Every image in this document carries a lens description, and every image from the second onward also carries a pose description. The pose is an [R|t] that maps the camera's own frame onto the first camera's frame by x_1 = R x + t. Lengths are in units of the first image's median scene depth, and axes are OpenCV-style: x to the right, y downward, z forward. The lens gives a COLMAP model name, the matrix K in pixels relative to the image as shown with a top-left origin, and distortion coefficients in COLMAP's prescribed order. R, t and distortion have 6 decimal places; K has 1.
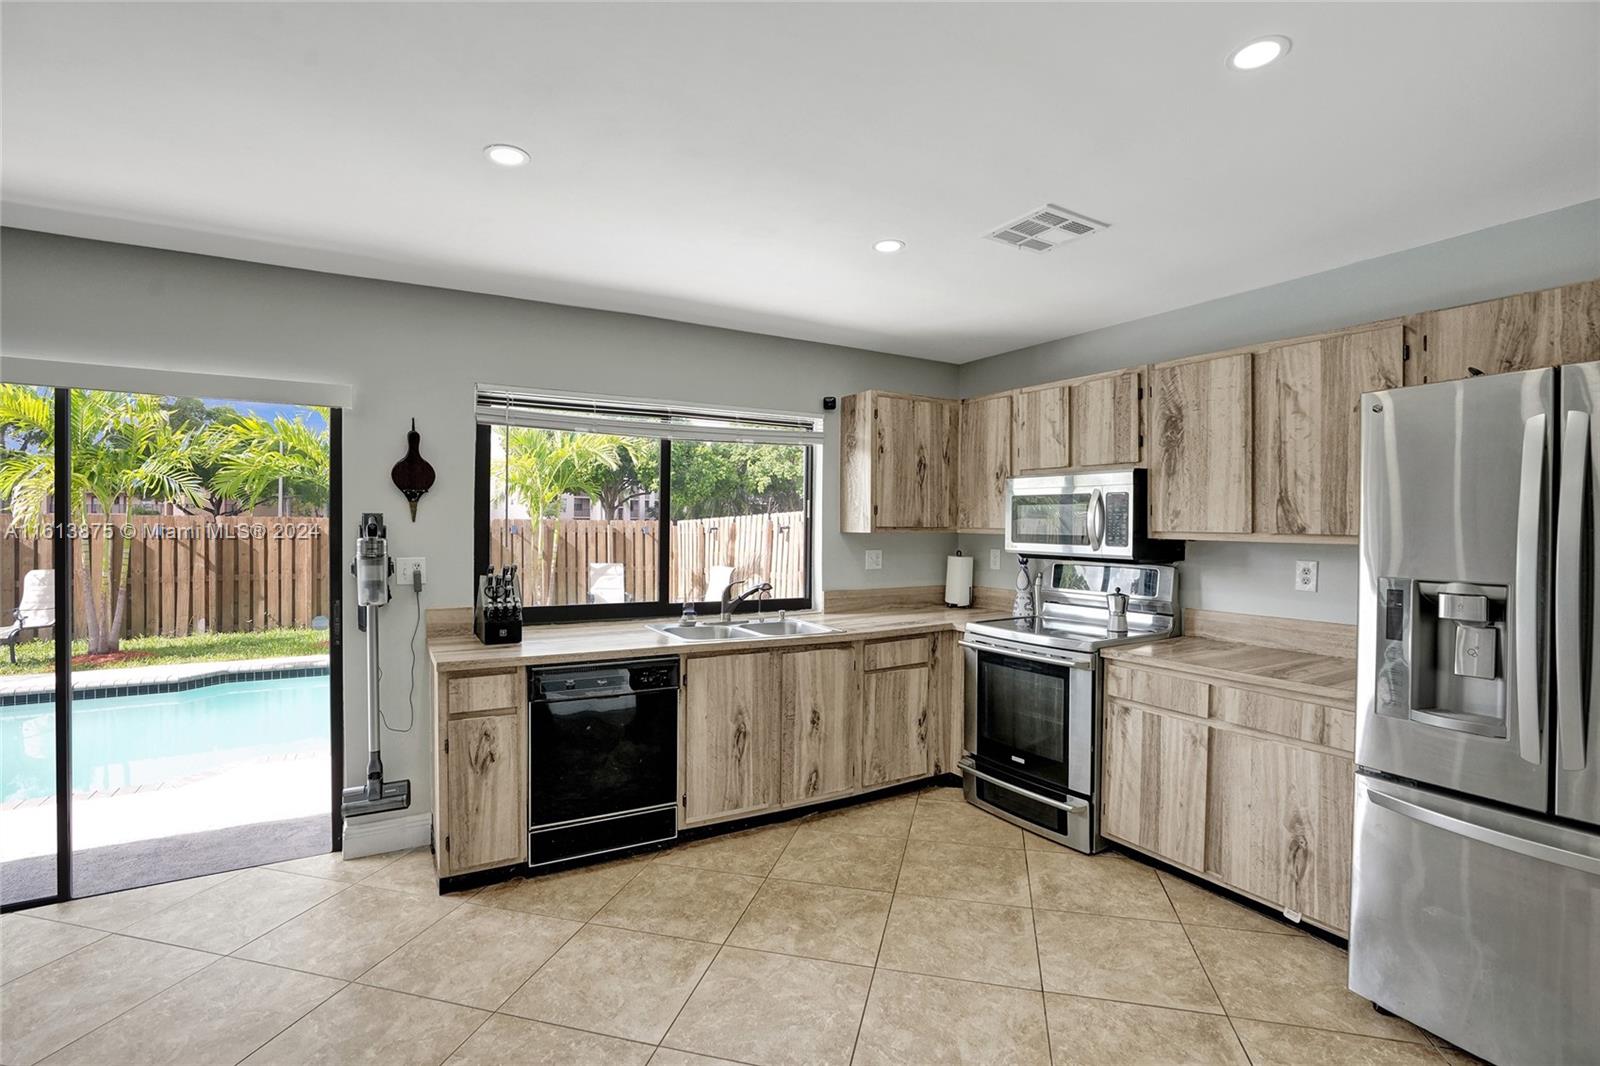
lens RADIAL K [[738.9, 0, 793.0], [0, 738.9, 529.1], [0, 0, 1]] dist [-0.073946, 0.029527]
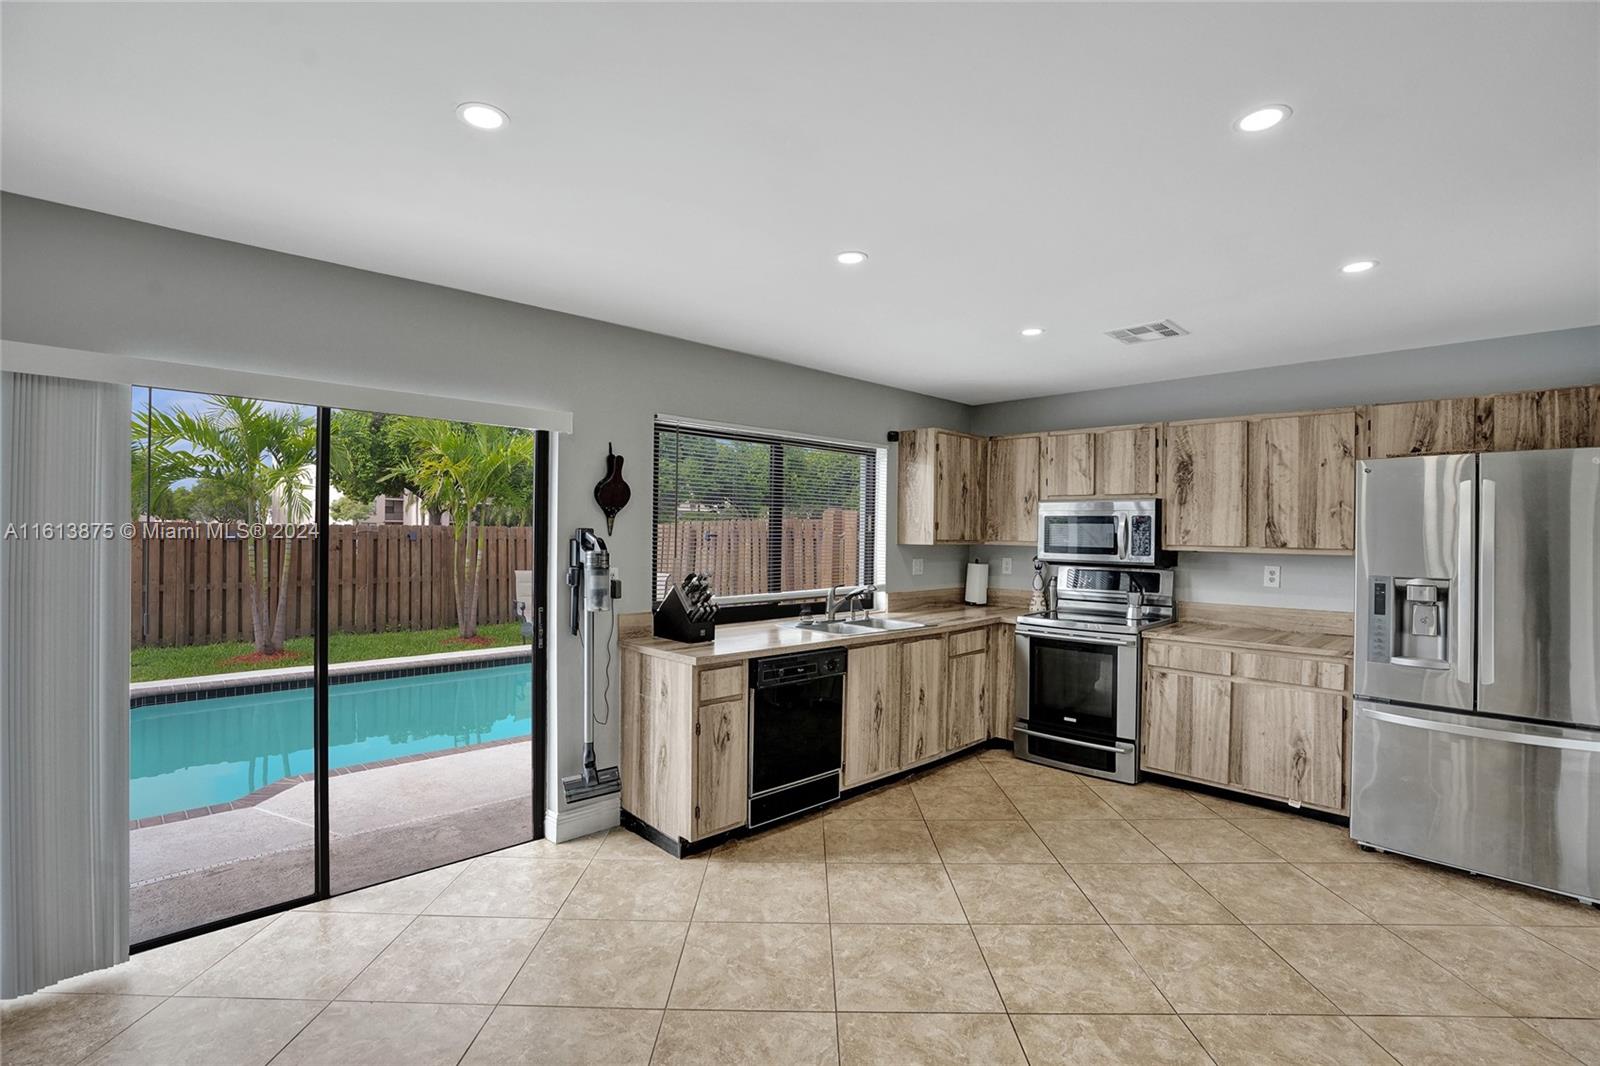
lens RADIAL K [[735.6, 0, 788.3], [0, 735.6, 532.3], [0, 0, 1]] dist [-0.077632, 0.031869]
pose [[0.973062, 0.005263, 0.230485, -0.520922], [-0.004143, 0.999977, -0.005342, -0.010494], [-0.230508, 0.004243, 0.973061, -0.157763]]
